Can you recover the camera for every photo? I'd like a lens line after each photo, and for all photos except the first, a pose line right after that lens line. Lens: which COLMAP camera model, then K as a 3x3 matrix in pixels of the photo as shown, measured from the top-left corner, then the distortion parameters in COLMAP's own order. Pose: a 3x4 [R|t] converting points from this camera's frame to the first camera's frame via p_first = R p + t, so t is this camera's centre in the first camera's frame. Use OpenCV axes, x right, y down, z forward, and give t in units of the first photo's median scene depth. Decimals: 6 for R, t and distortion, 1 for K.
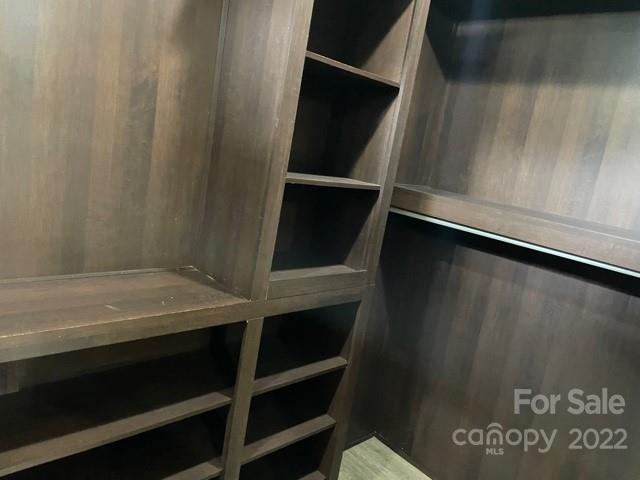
lens RADIAL K [[481.8, 0, 318.6], [0, 481.8, 233.4], [0, 0, 1]] dist [0.090382, -0.098498]
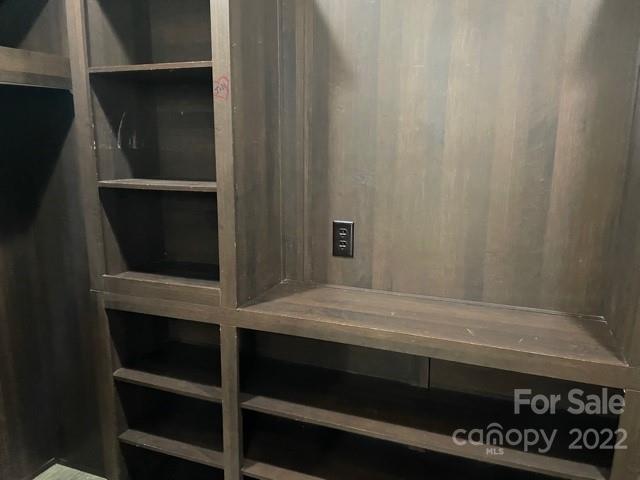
lens RADIAL K [[481.8, 0, 318.6], [0, 481.8, 233.4], [0, 0, 1]] dist [0.090382, -0.098498]
pose [[0.432997, 0.012163, -0.901313, 0.357845], [-0.108499, 0.993342, -0.038719, 0.009824], [0.894842, 0.114557, 0.431434, 0.169267]]
